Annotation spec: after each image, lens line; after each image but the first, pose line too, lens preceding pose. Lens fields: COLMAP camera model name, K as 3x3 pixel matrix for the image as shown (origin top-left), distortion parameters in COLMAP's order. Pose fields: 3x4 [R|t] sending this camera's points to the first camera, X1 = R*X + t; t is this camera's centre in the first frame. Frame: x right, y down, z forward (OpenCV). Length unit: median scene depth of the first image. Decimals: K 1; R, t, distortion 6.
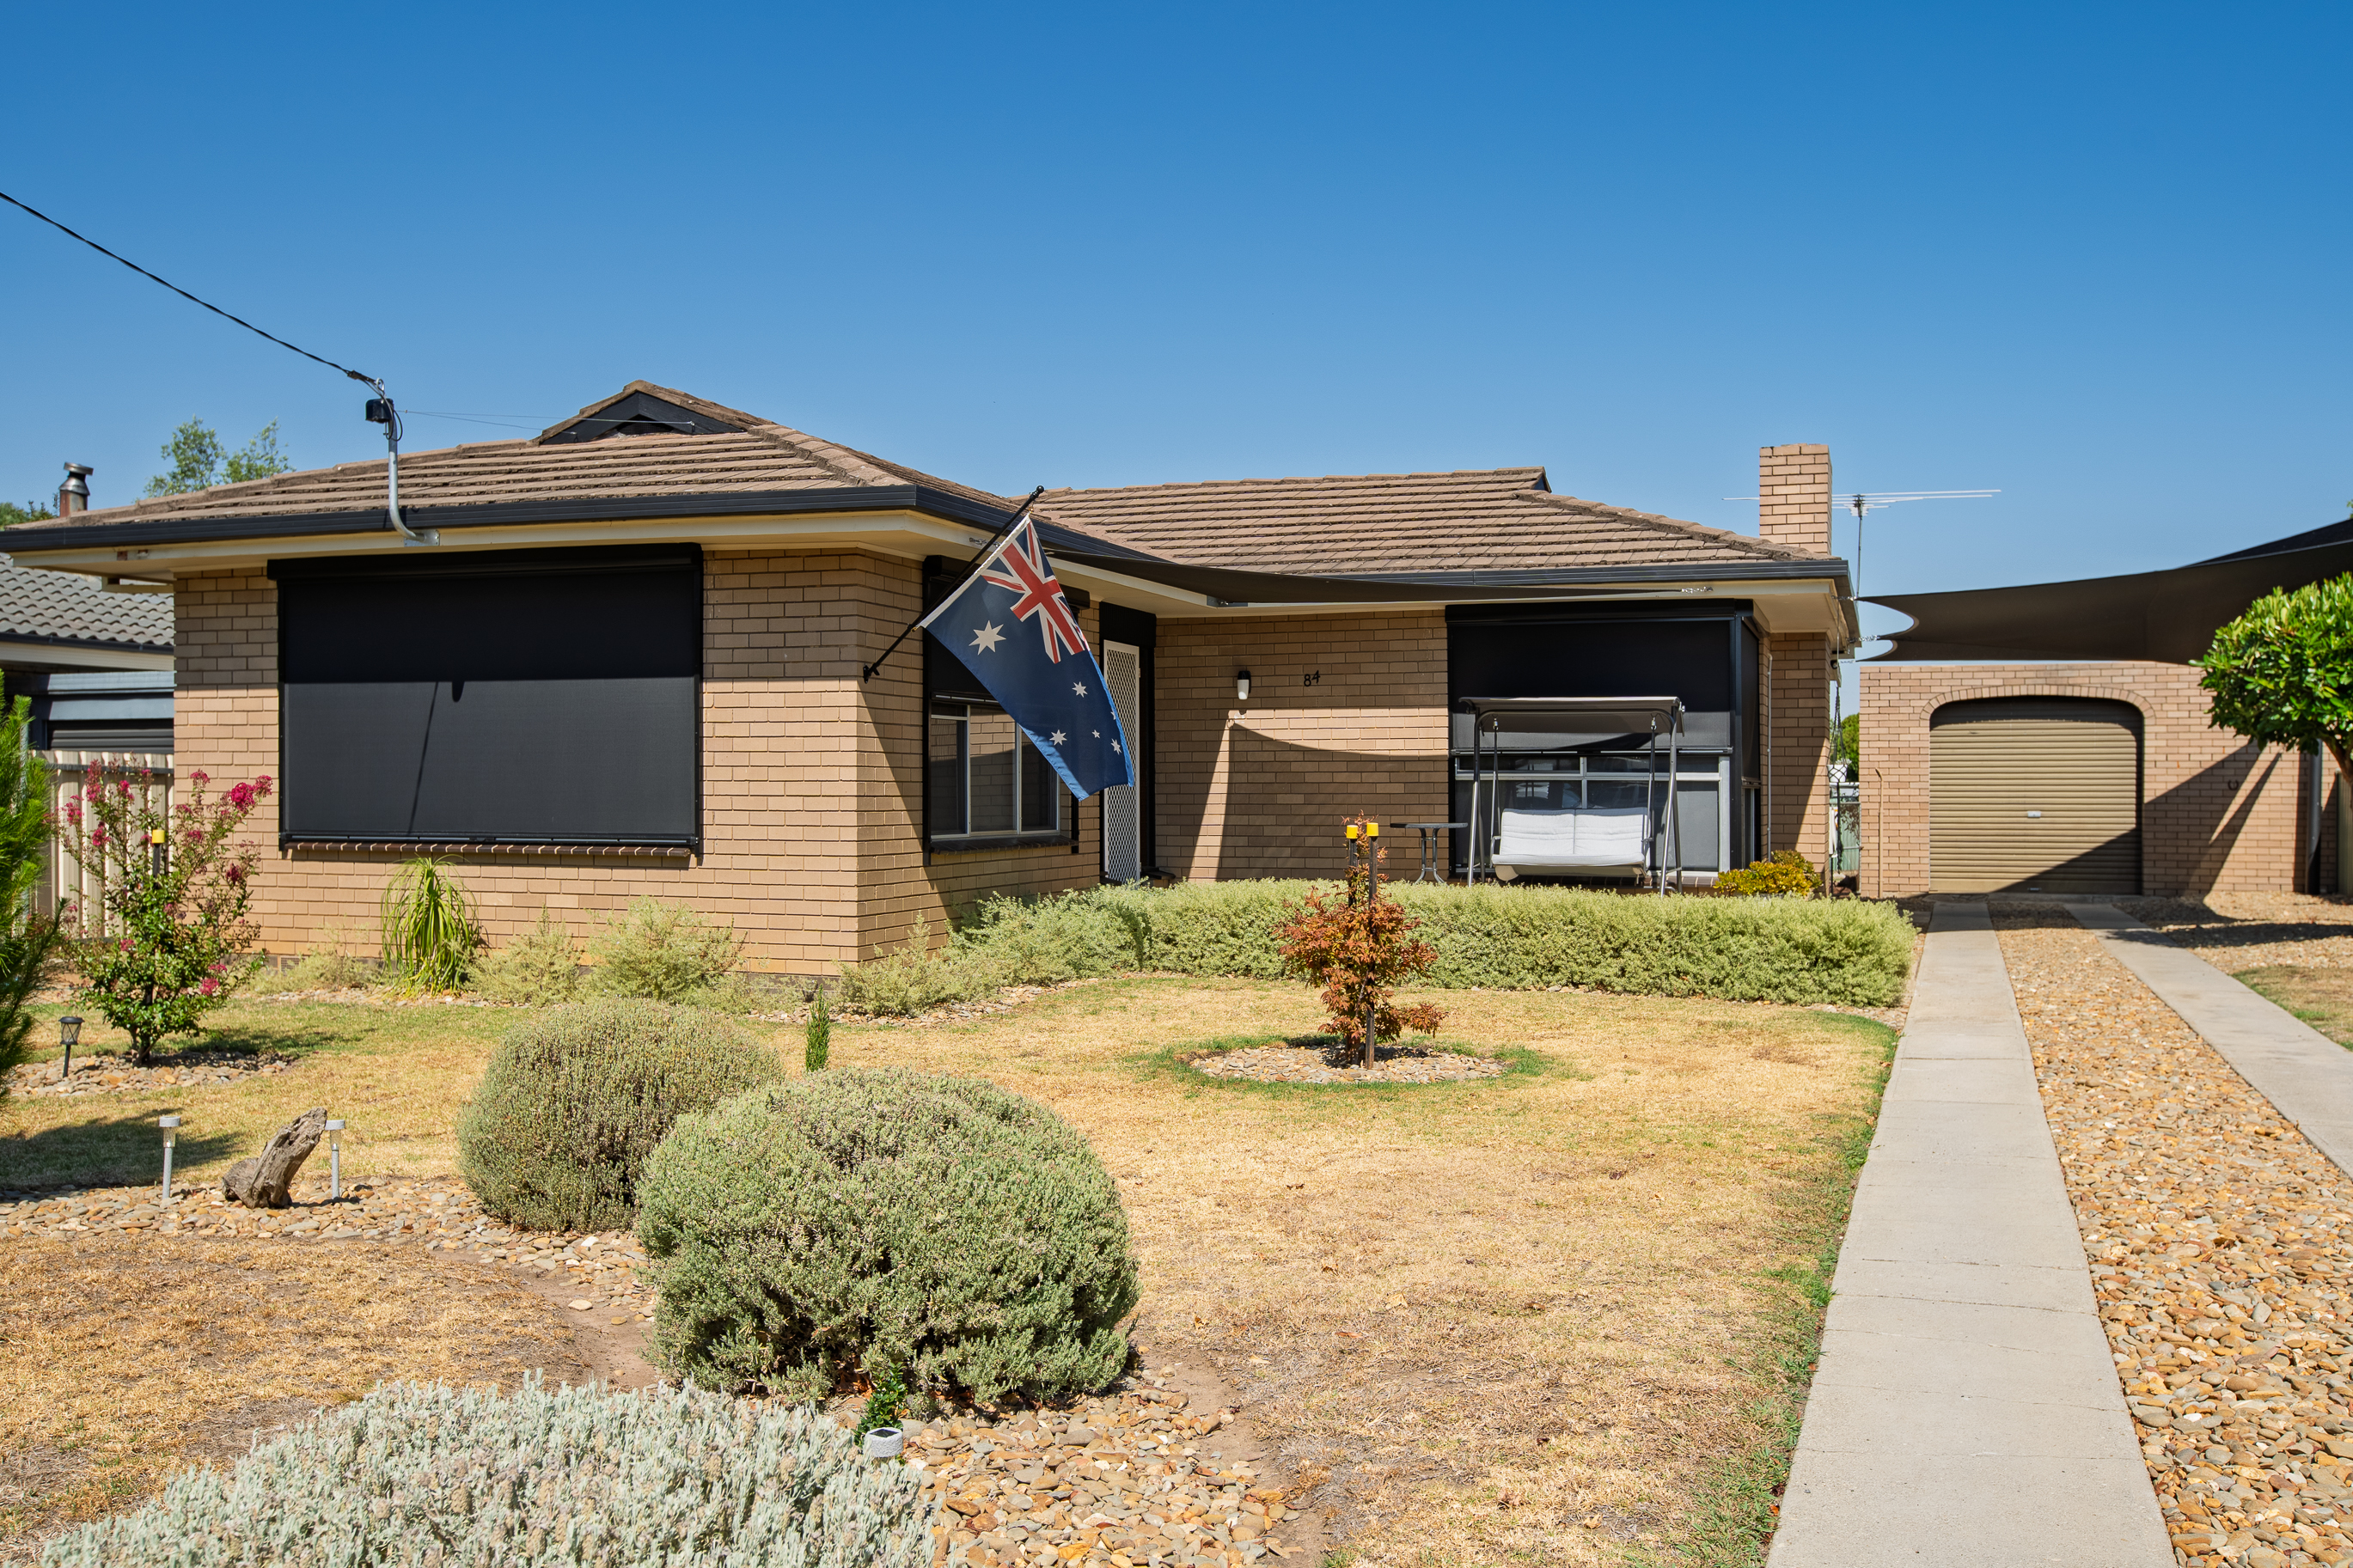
lens RADIAL K [[2181.8, 0, 1176.0], [0, 2181.8, 776.4], [0, 0, 1]] dist [0.011926, 0.000000]
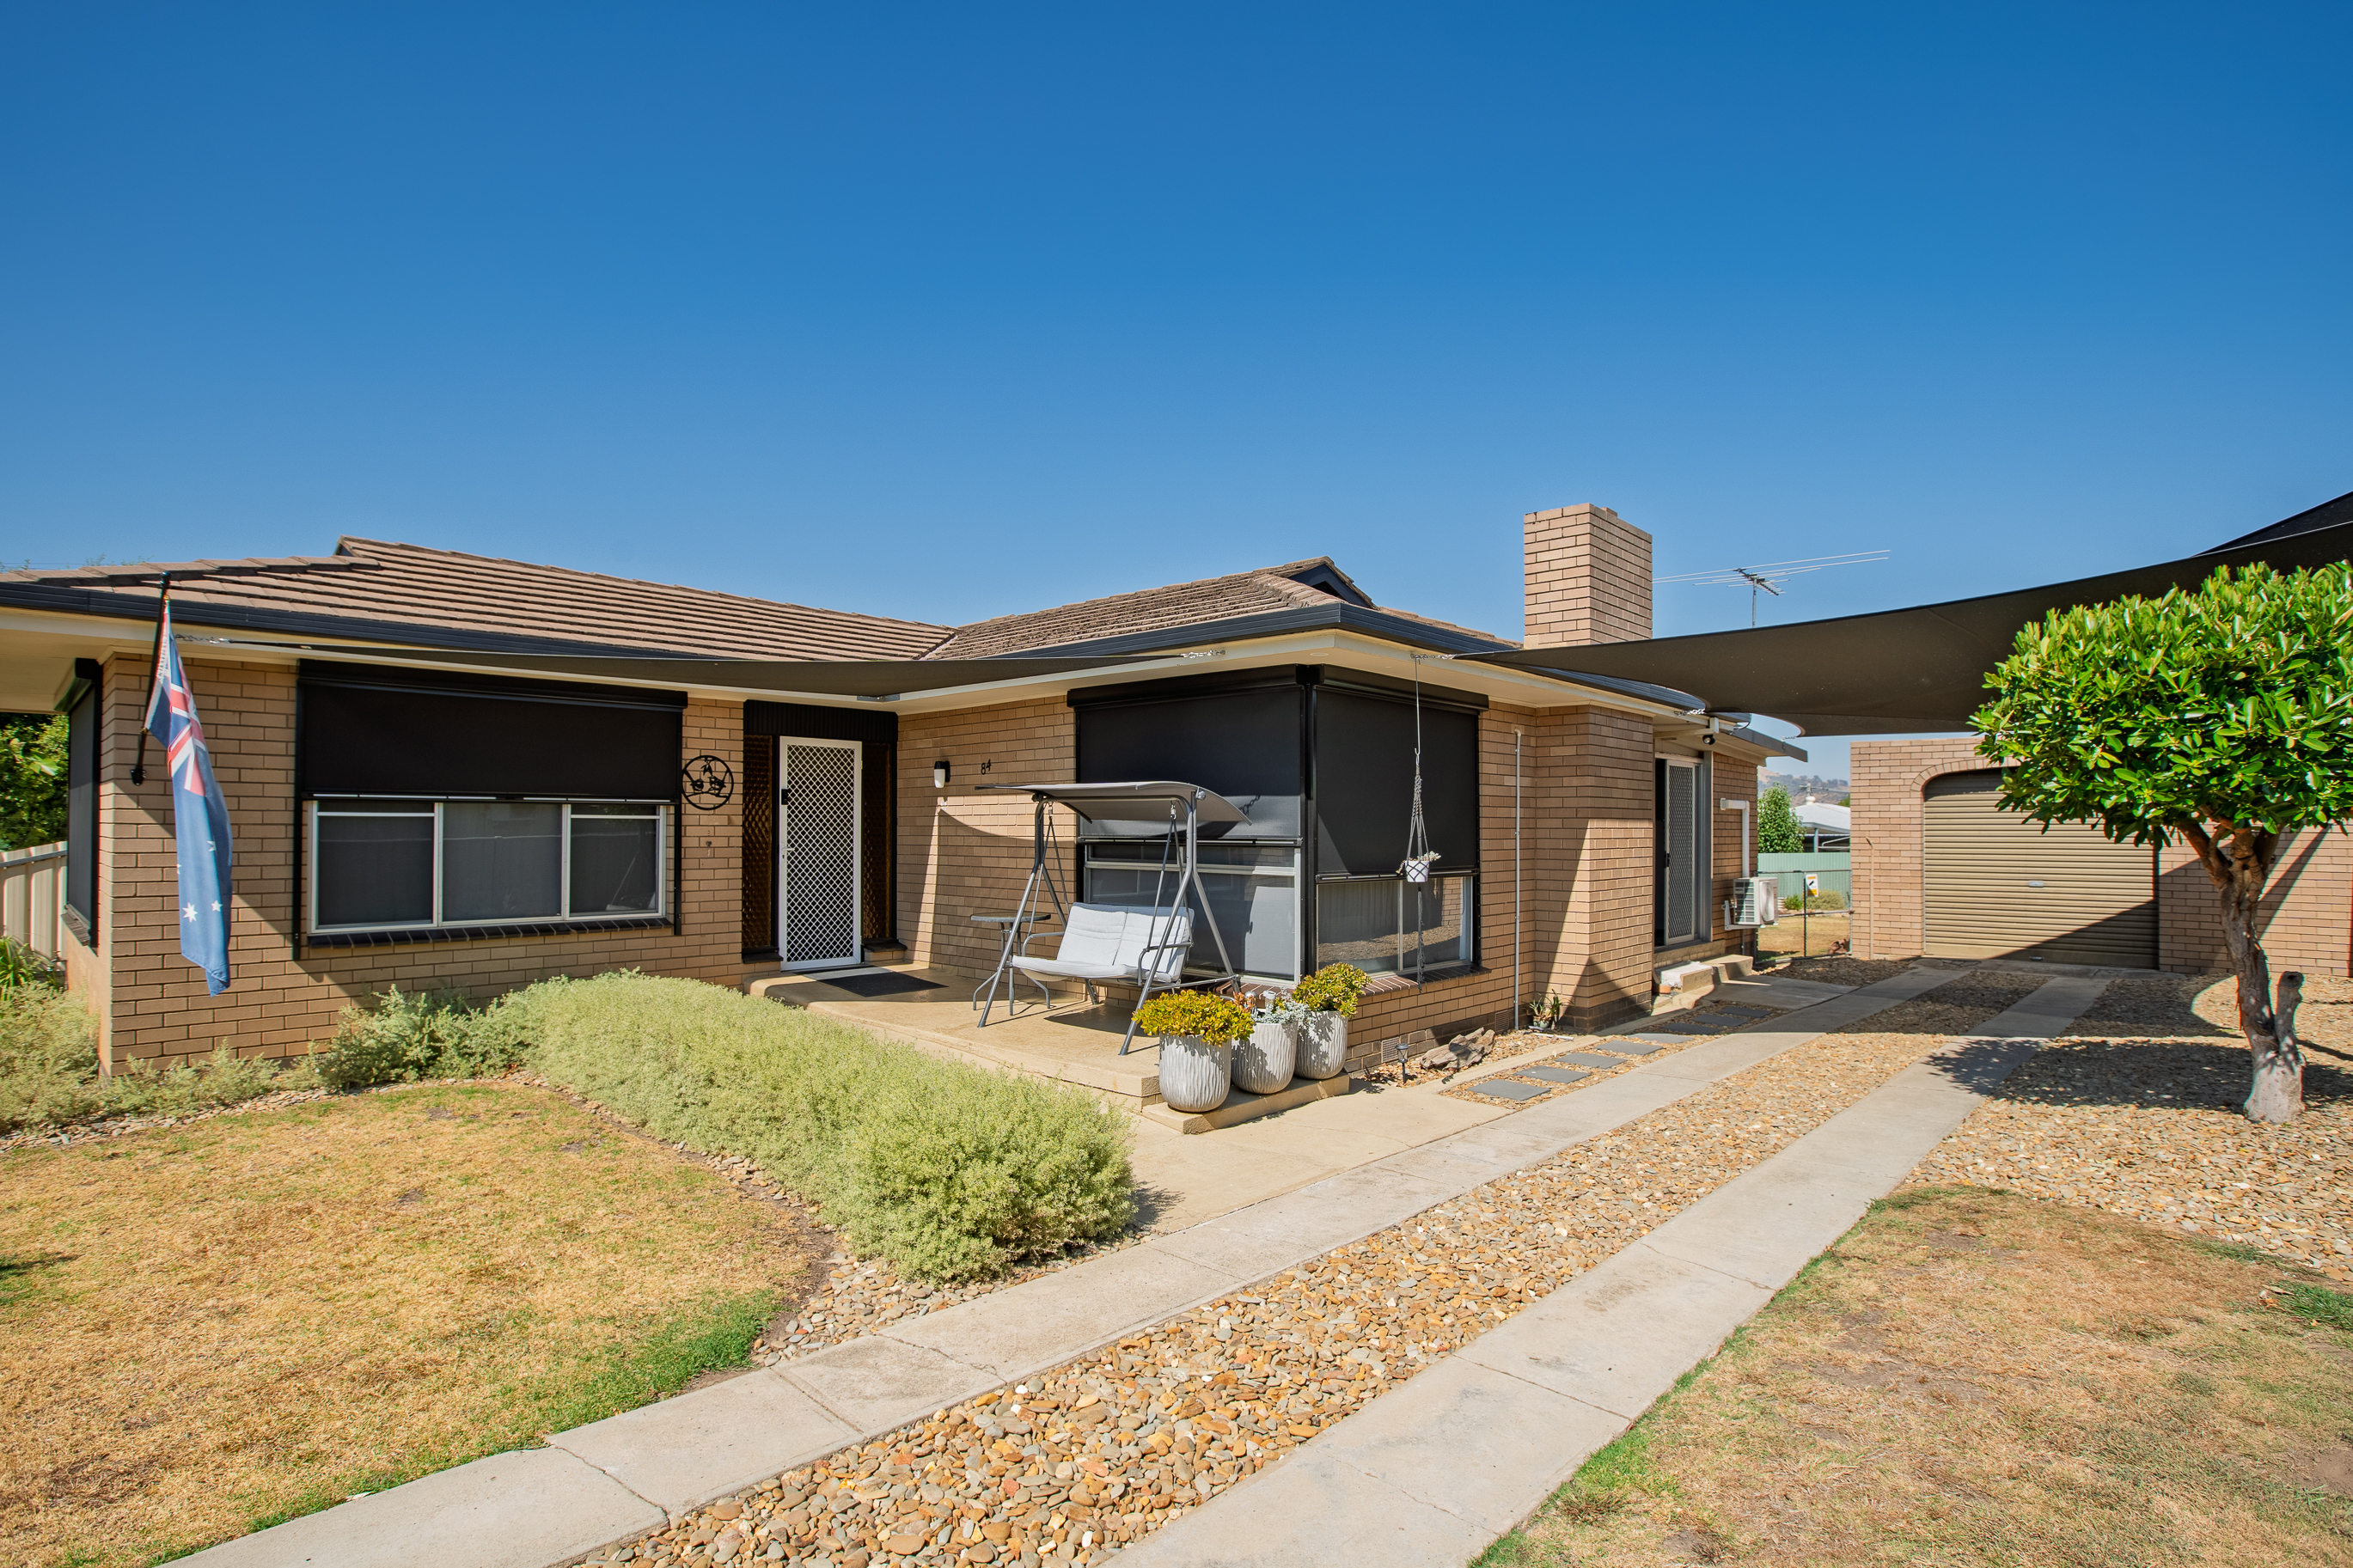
lens RADIAL K [[1170.5, 0, 1177.8], [0, 1170.5, 808.6], [0, 0, 1]] dist [-0.035702, 0.002217]
pose [[0.908482, -0.005230, -0.417892, 0.376647], [0.001468, 0.999955, -0.009323, -0.019312], [0.417922, 0.007856, 0.908449, 0.523828]]
